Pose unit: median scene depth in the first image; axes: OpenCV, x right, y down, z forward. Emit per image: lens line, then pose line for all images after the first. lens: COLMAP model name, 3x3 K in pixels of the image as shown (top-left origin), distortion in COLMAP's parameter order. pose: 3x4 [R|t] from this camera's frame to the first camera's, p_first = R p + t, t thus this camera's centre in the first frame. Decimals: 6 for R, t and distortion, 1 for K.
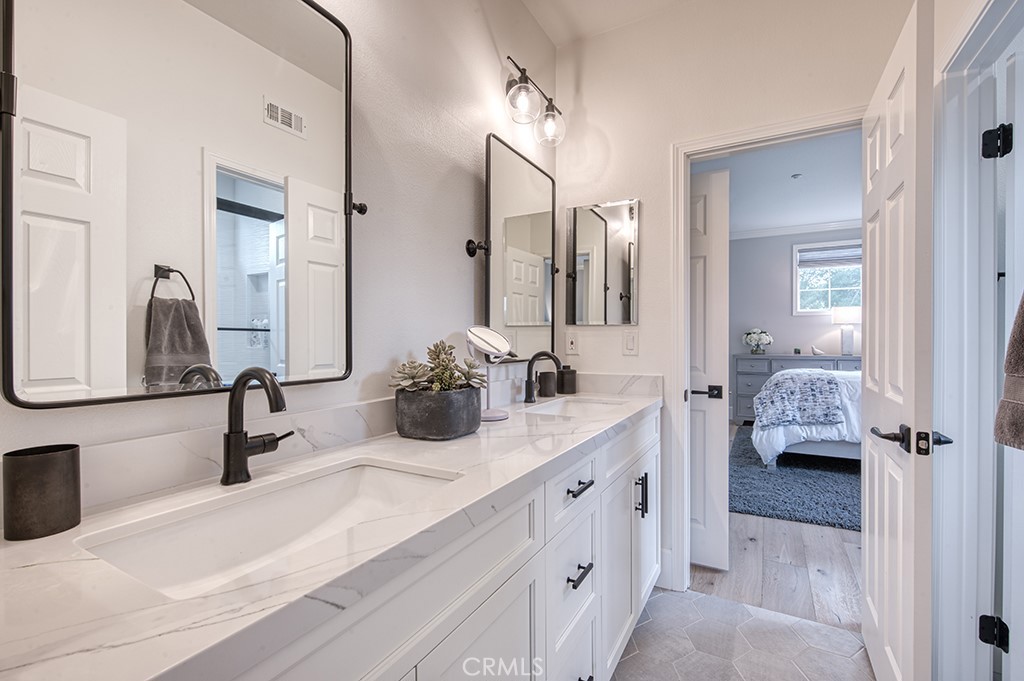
lens RADIAL K [[442.4, 0, 512.0], [0, 442.4, 340.5], [0, 0, 1]] dist [-0.000568, -0.000083]
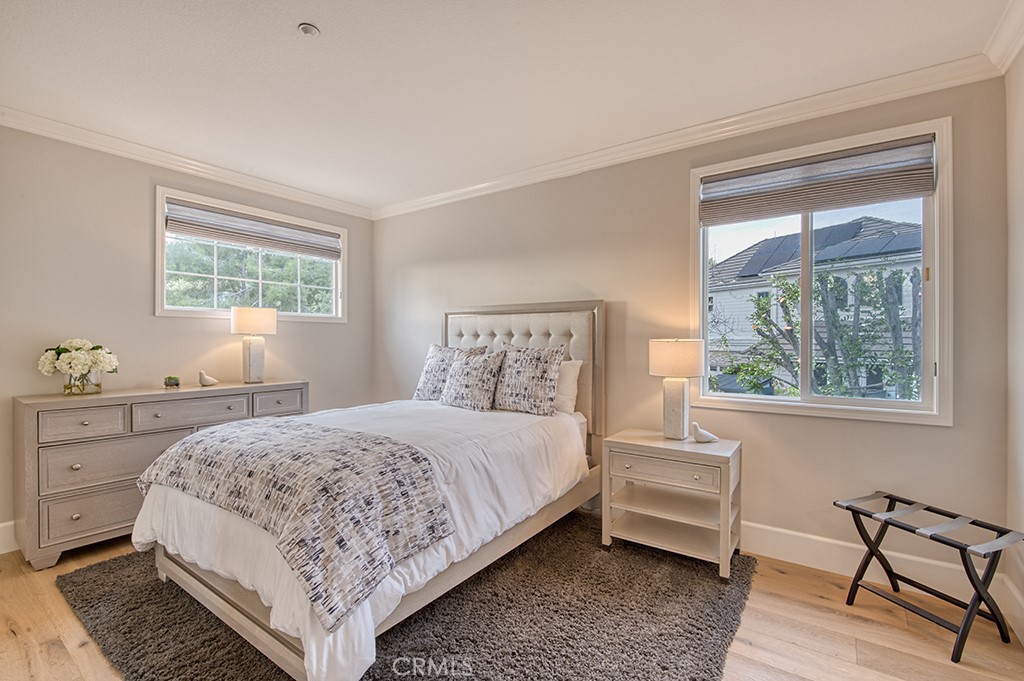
lens RADIAL K [[442.4, 0, 512.0], [0, 442.4, 340.5], [0, 0, 1]] dist [-0.000568, -0.000083]
pose [[0.087795, -0.004468, 0.996129, 0.149289], [0.001080, 0.999990, 0.004390, -0.031642], [-0.996138, 0.000691, 0.087799, 0.586107]]
